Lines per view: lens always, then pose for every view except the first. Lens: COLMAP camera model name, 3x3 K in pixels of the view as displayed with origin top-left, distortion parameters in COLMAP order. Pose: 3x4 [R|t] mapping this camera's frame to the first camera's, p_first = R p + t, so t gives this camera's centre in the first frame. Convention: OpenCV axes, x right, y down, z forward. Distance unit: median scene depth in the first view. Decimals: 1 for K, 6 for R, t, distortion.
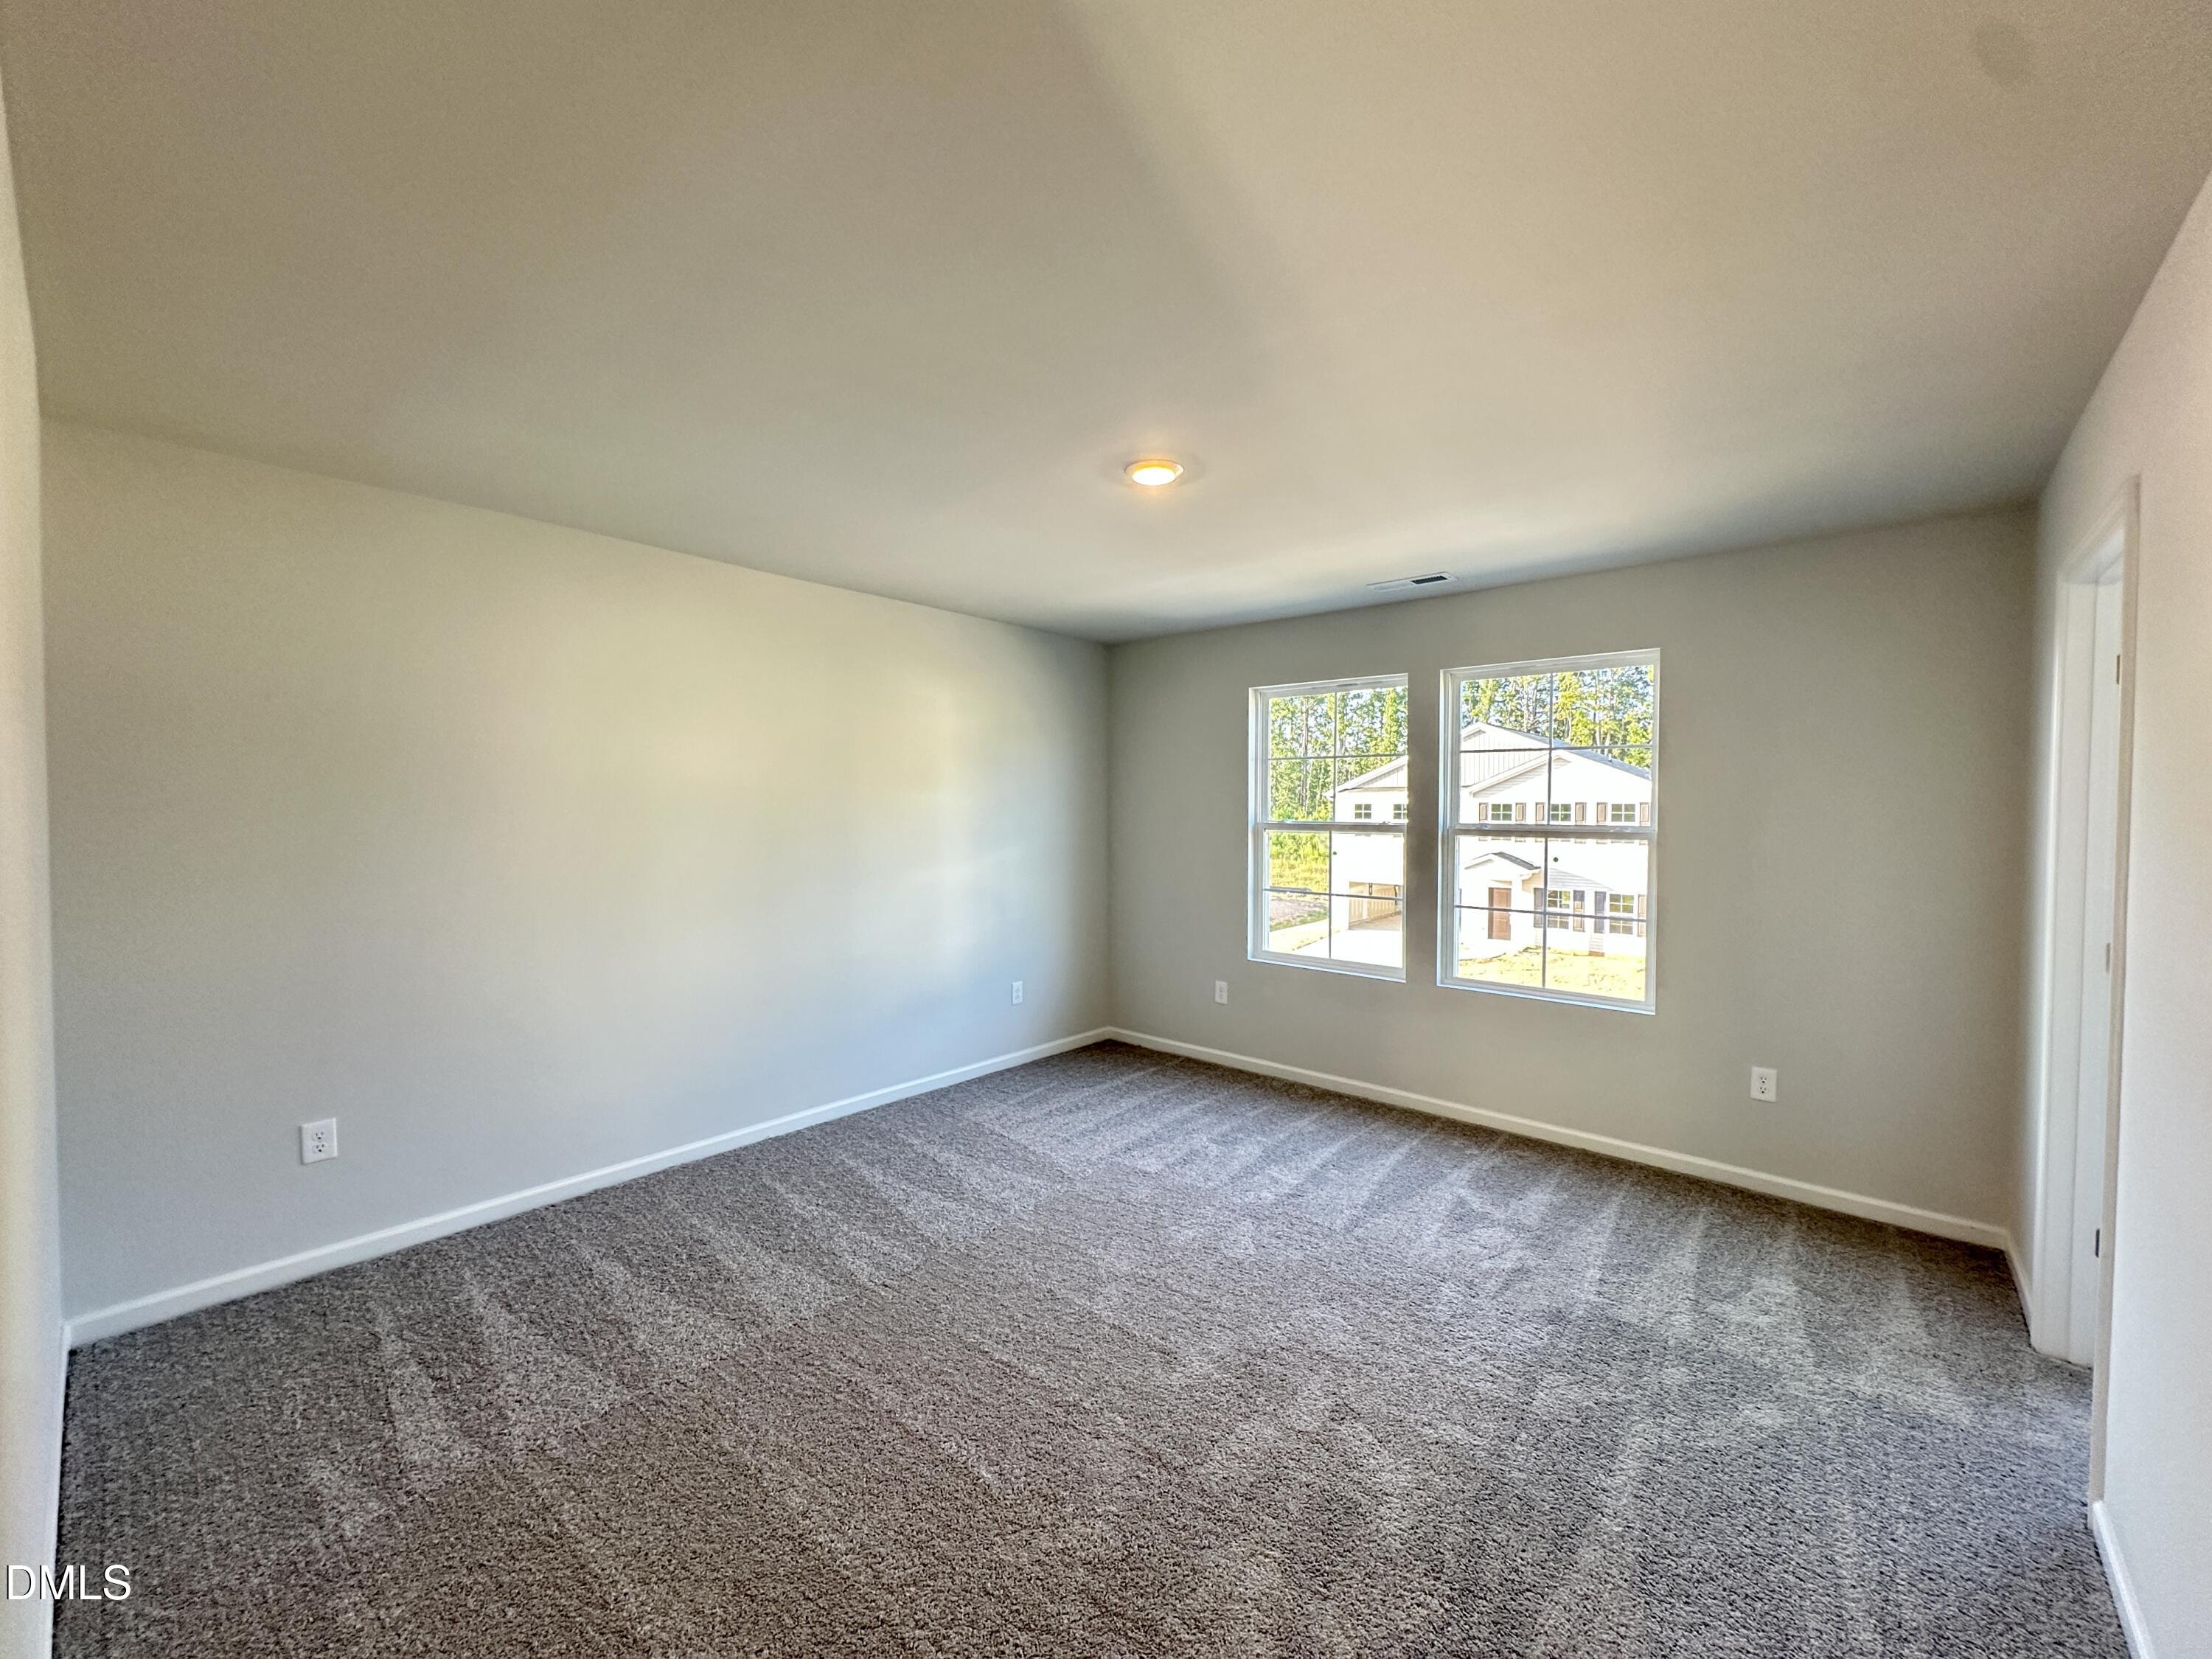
lens RADIAL K [[878.6, 0, 1106.0], [0, 878.6, 829.5], [0, 0, 1]] dist [-0.000934, -0.000049]
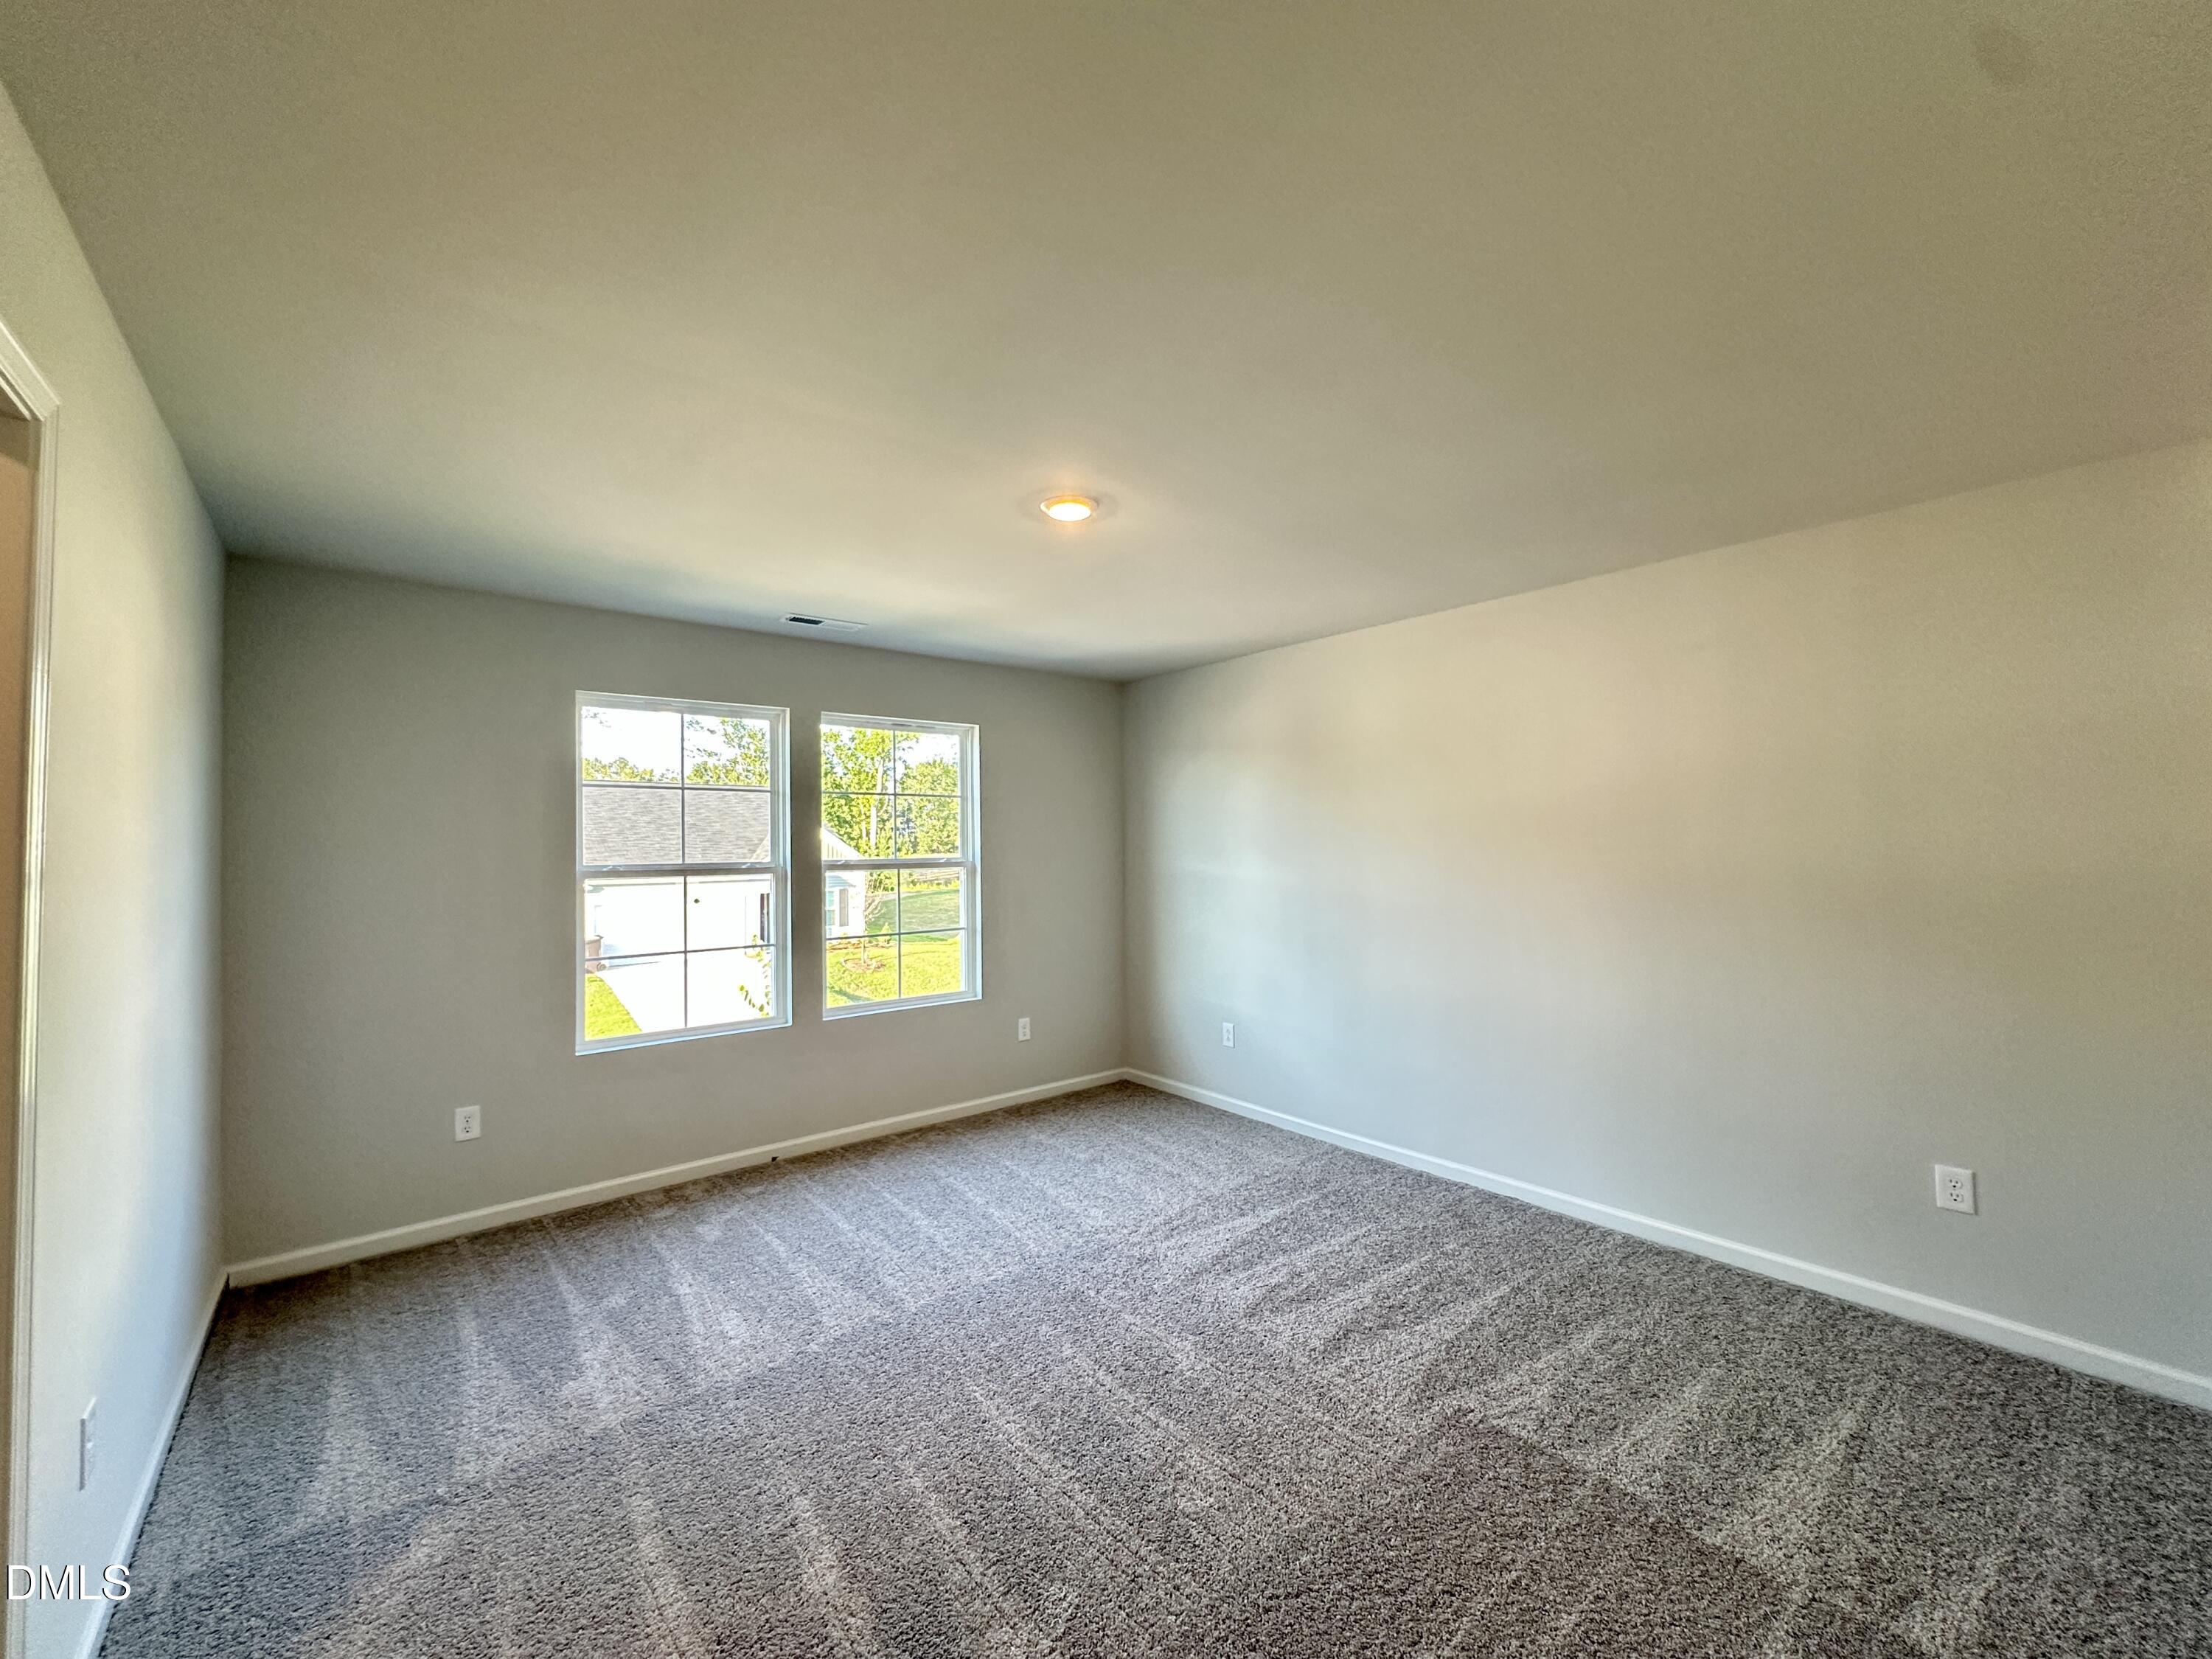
lens RADIAL K [[878.6, 0, 1106.0], [0, 878.6, 829.5], [0, 0, 1]] dist [-0.000934, -0.000049]
pose [[0.156783, 0.012260, 0.987557, -0.563427], [0.032399, 0.999321, -0.017549, -0.014199], [-0.987102, 0.034747, 0.156279, 0.496715]]
